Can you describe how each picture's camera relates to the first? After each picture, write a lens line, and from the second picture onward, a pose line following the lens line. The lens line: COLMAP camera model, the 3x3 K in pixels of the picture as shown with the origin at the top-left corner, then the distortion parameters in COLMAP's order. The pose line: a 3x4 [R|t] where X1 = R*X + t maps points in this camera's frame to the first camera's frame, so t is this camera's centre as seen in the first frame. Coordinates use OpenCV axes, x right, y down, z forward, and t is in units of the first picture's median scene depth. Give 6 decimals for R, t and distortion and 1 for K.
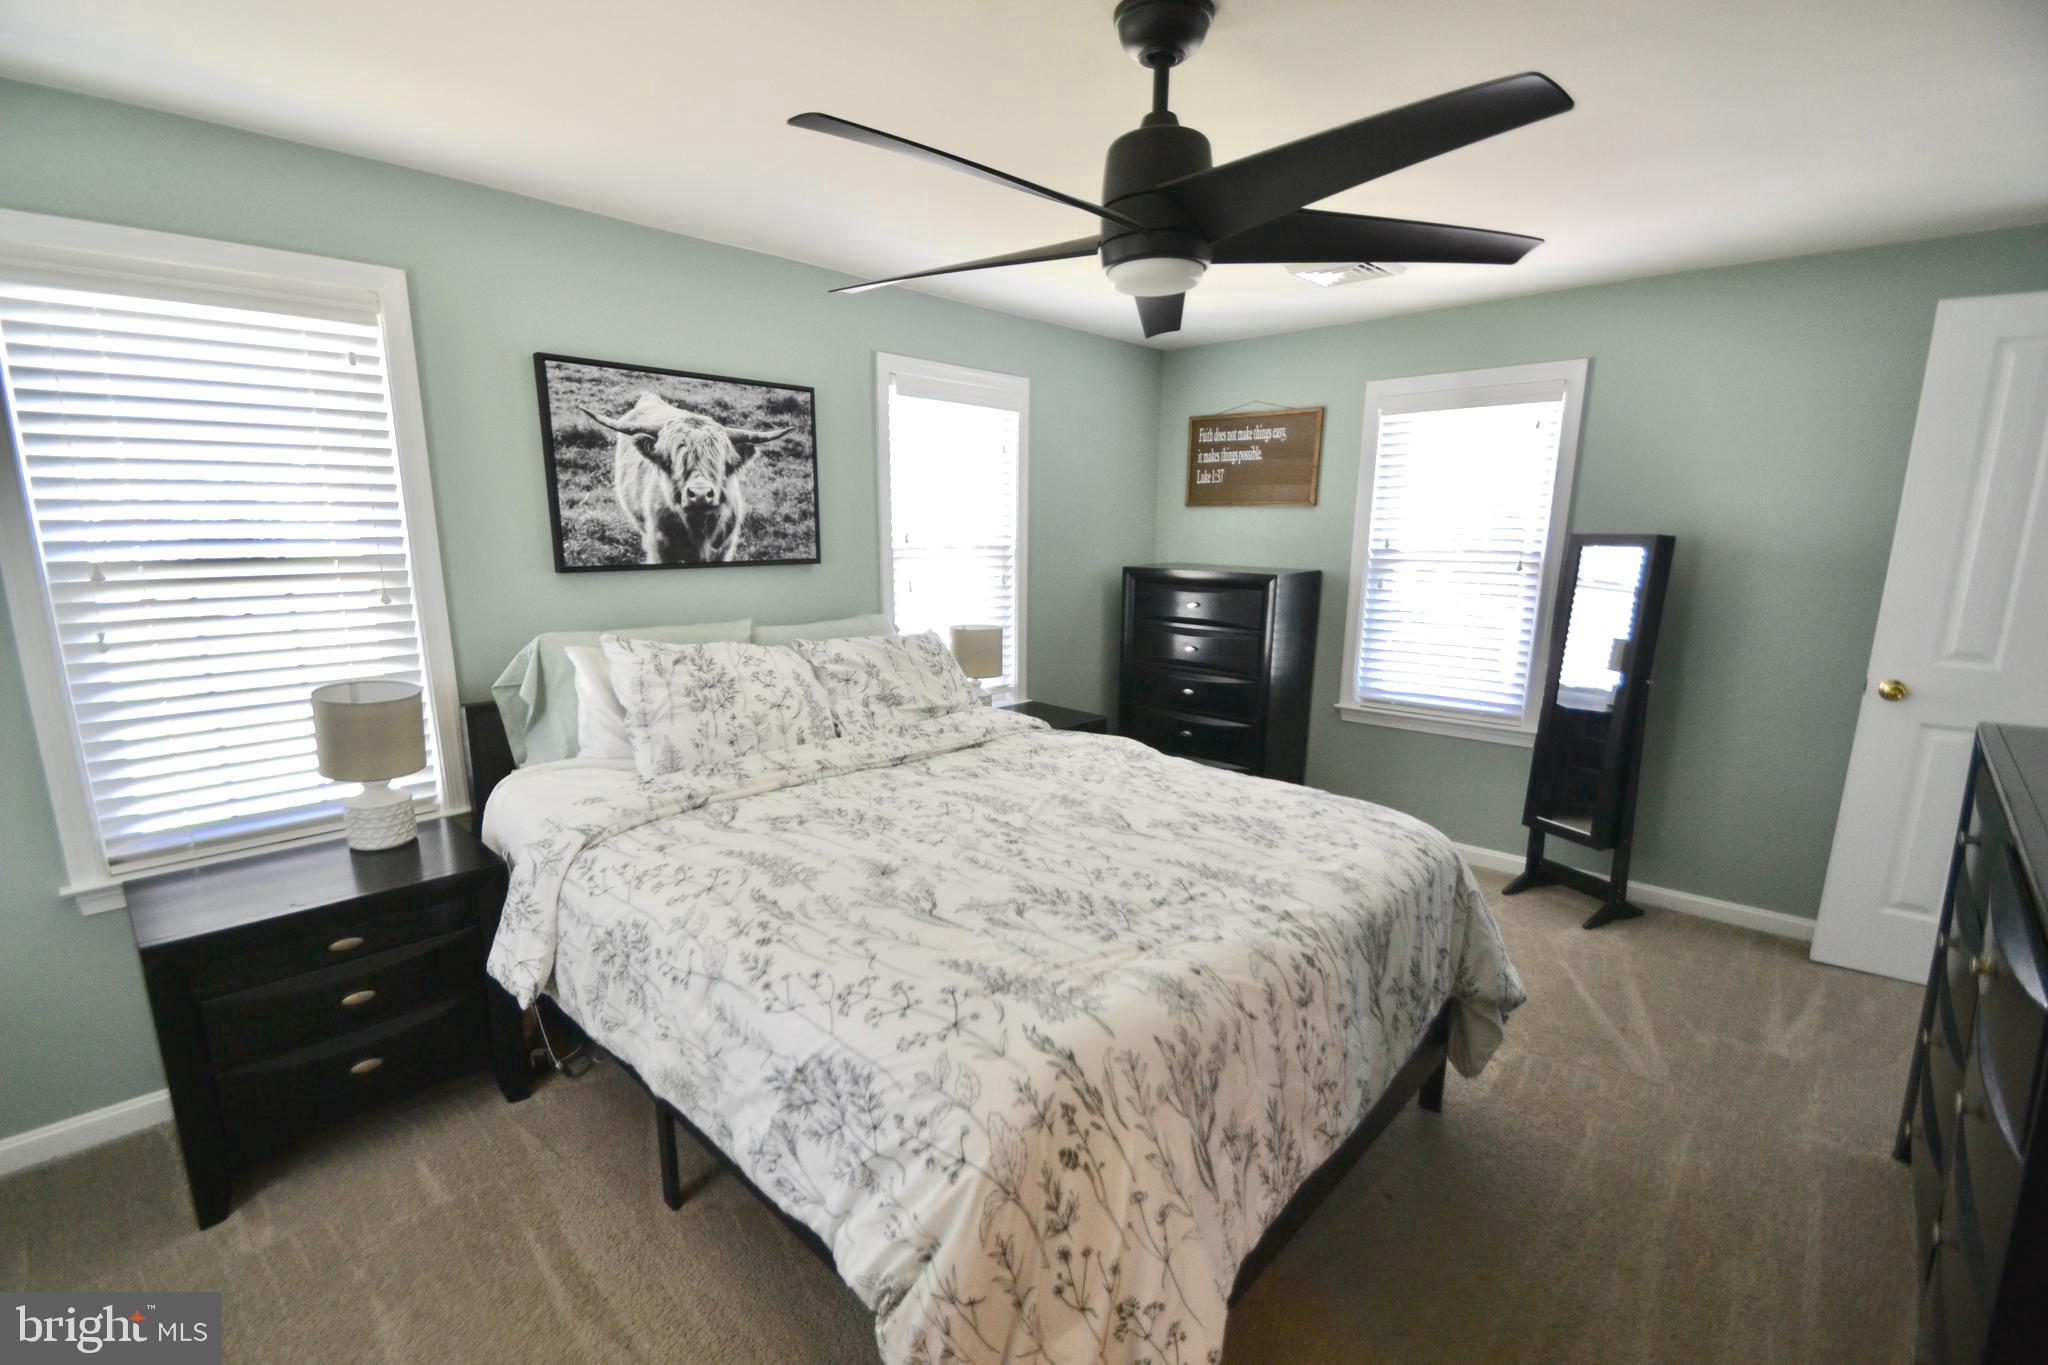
lens RADIAL K [[930.9, 0, 1015.2], [0, 930.9, 726.3], [0, 0, 1]] dist [-0.000547, -0.000322]
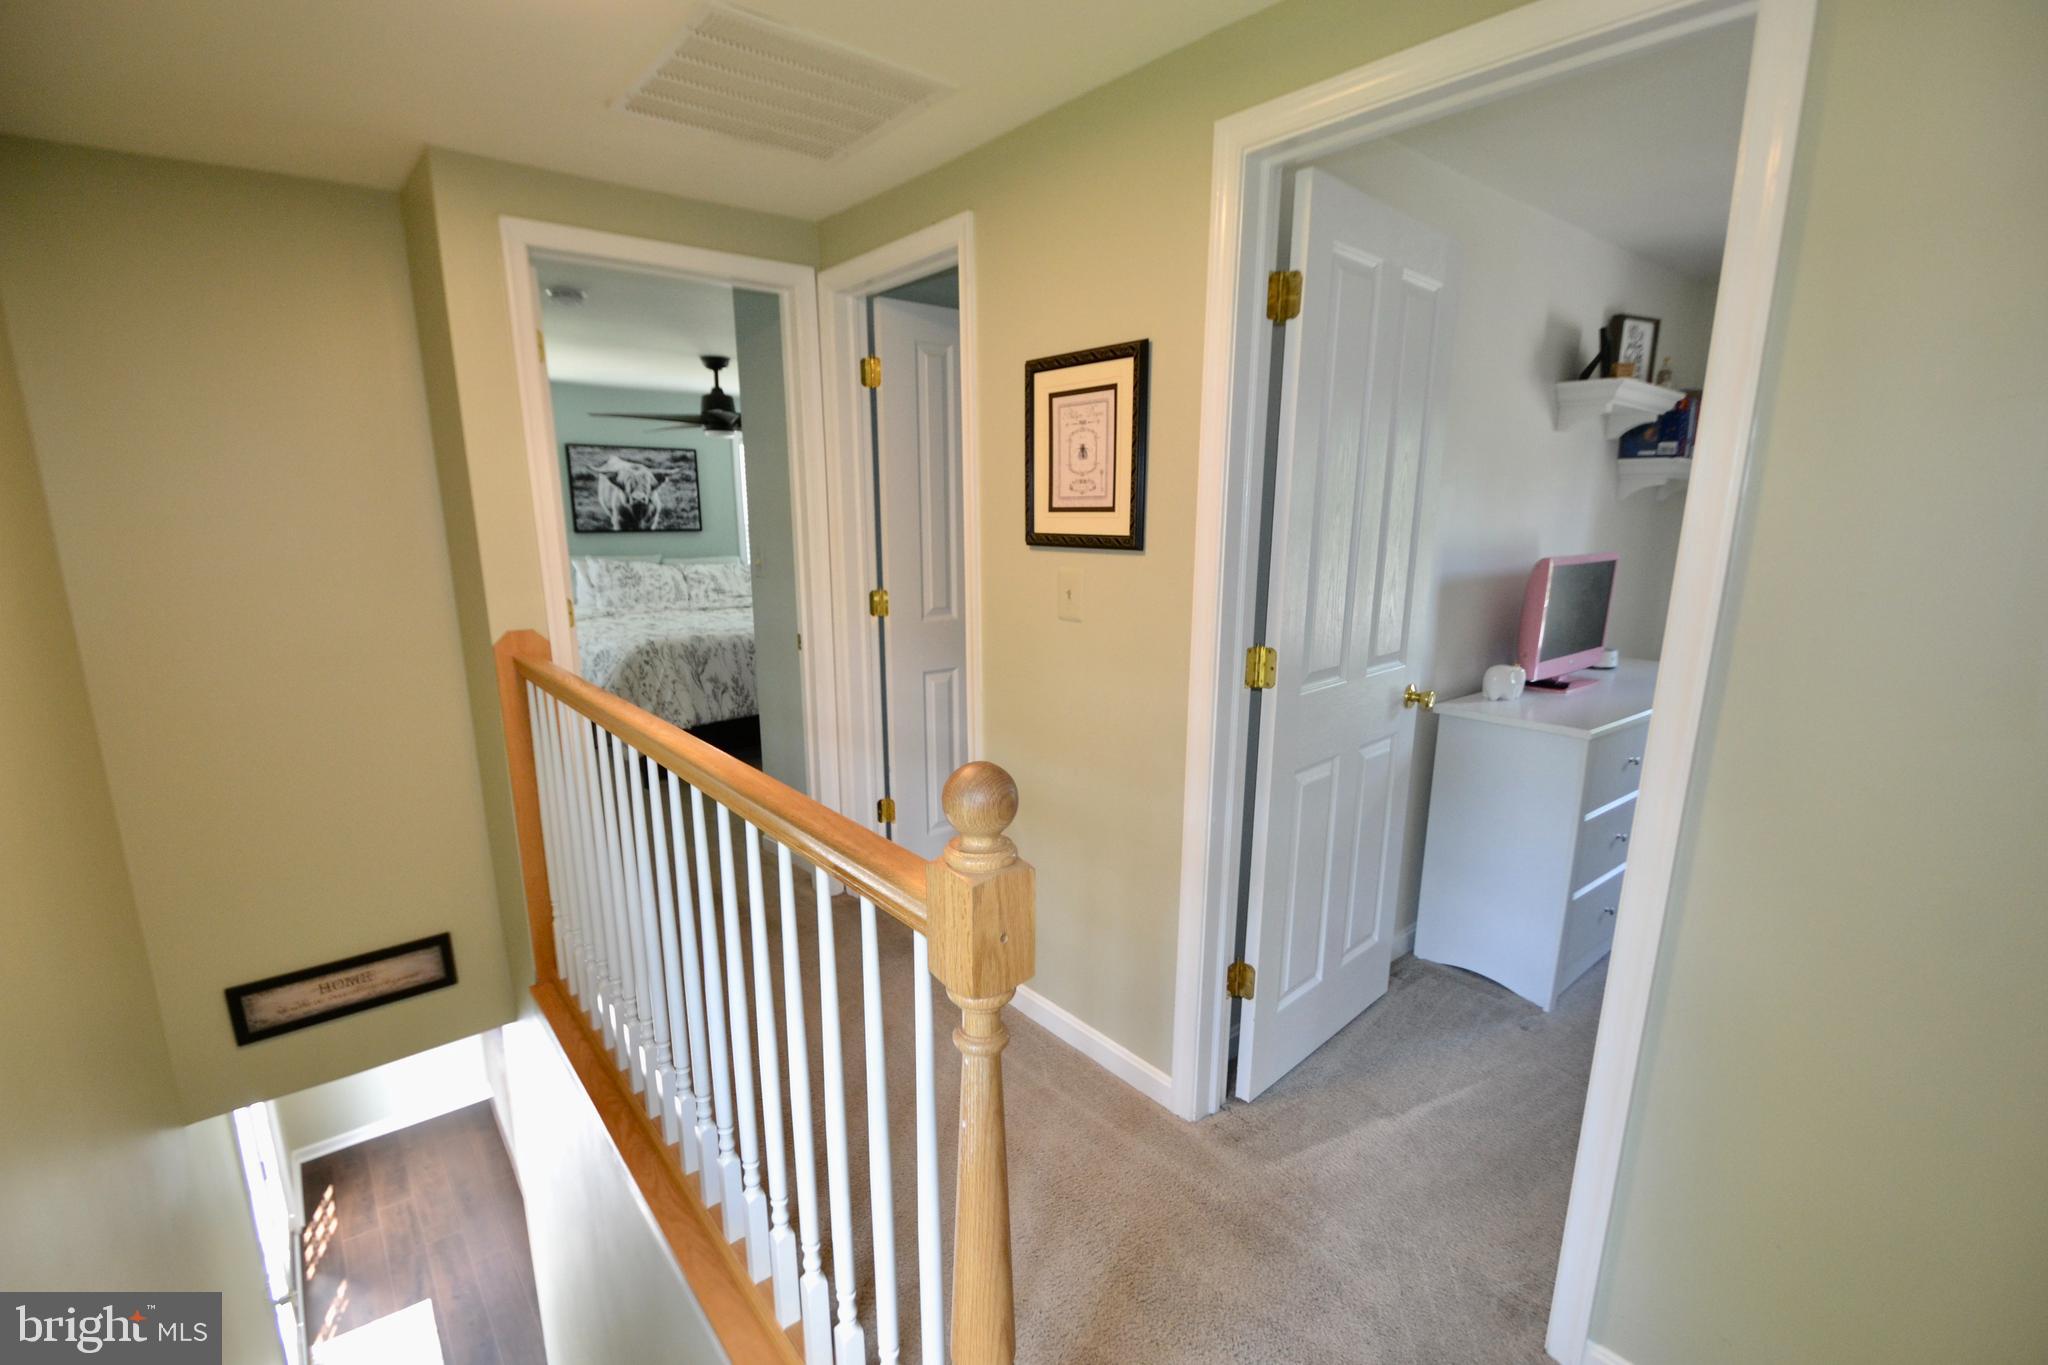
lens RADIAL K [[930.9, 0, 1015.2], [0, 930.9, 726.3], [0, 0, 1]] dist [-0.000547, -0.000322]
pose [[0.992169, 0.022019, -0.122943, 0.880739], [-0.021209, 0.999744, 0.007887, 0.271945], [0.123085, -0.005218, 0.992382, -1.165894]]
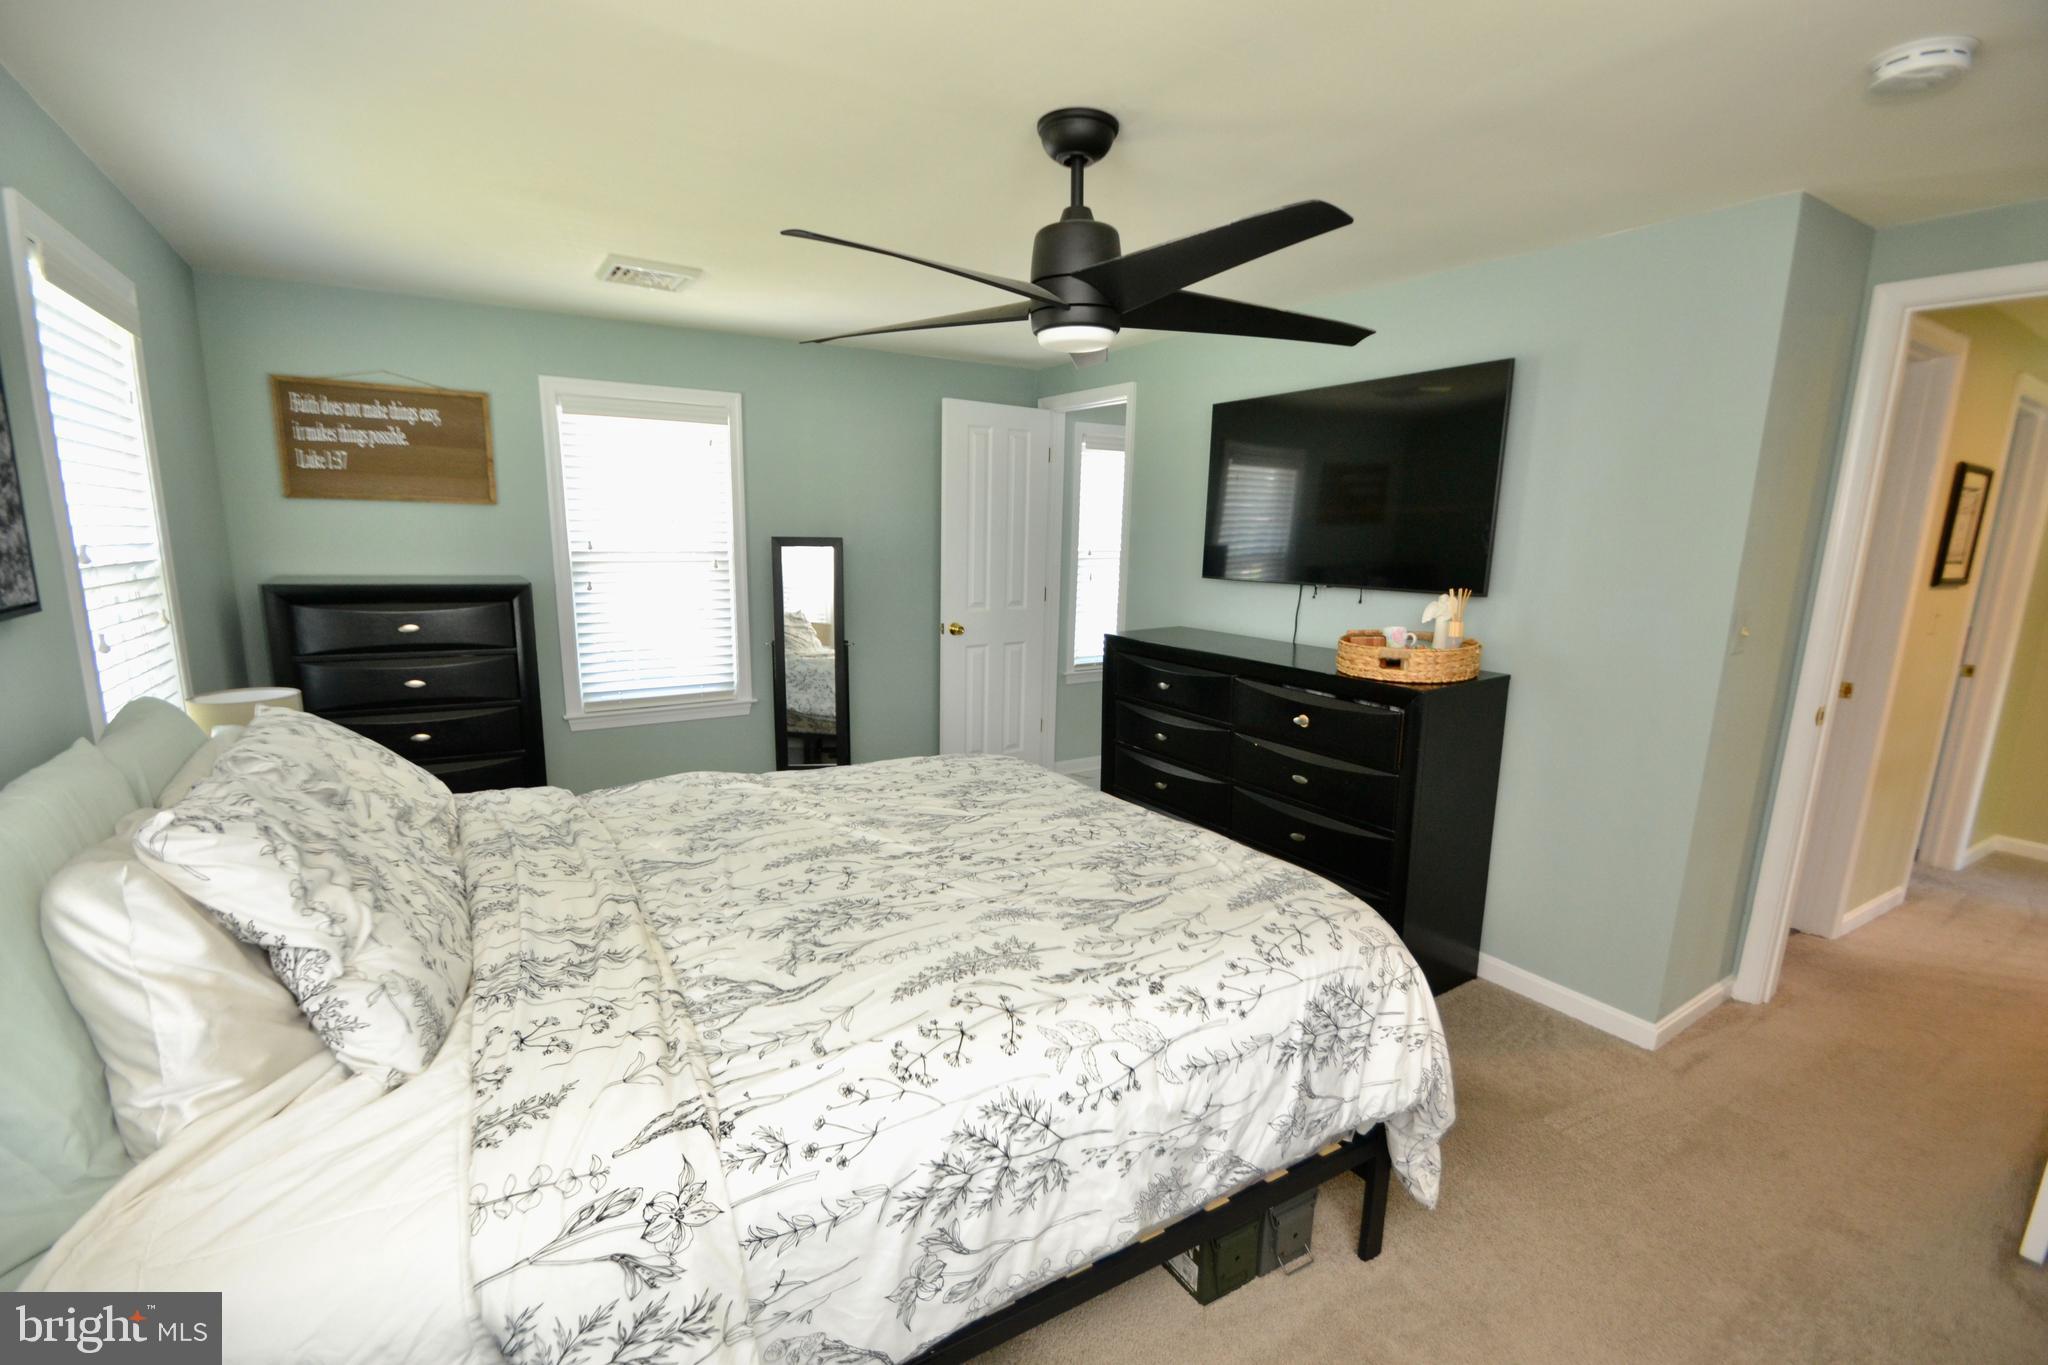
lens RADIAL K [[906.6, 0, 1025.4], [0, 906.6, 712.2], [0, 0, 1]] dist [-0.001734, -0.000669]
pose [[0.247365, -0.192052, 0.949698, -0.543373], [0.189690, 0.970791, 0.146910, -0.097373], [-0.950173, 0.143807, 0.276570, 0.401331]]
